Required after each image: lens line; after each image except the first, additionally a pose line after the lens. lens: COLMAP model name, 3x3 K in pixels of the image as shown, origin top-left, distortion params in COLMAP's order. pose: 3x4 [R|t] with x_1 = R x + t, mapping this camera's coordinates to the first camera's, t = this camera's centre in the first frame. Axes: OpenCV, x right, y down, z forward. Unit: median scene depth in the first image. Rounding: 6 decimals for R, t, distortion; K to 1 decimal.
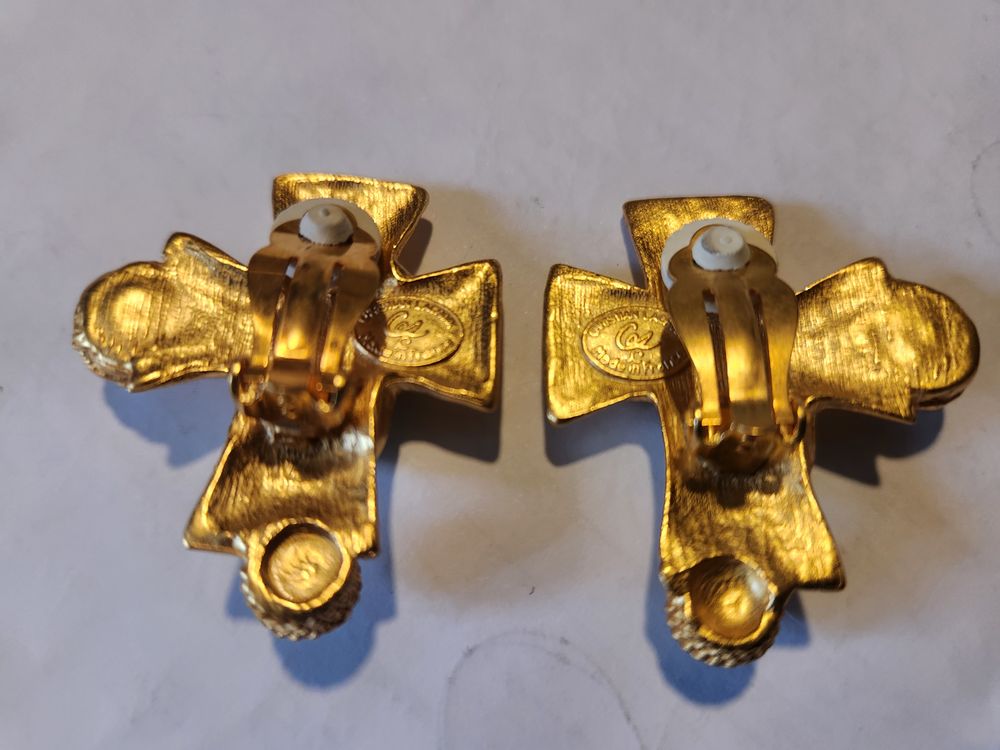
lens RADIAL K [[663.7, 0, 498.7], [0, 663.7, 373.2], [0, 0, 1]] dist [0.003849, 0.000134]
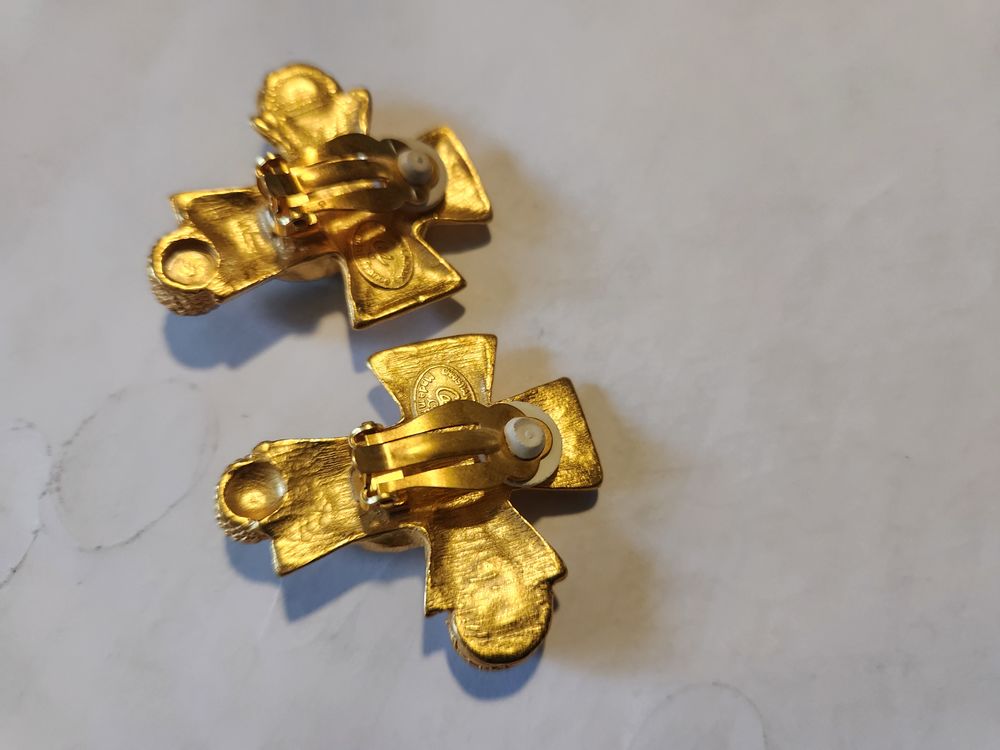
lens RADIAL K [[663.7, 0, 499.3], [0, 663.7, 376.8], [0, 0, 1]] dist [0.003849, 0.000134]
pose [[0.510049, 0.837269, -0.197054, 0.485853], [-0.847515, 0.528310, 0.051068, -0.211563], [0.146863, 0.140959, 0.979062, -0.289073]]
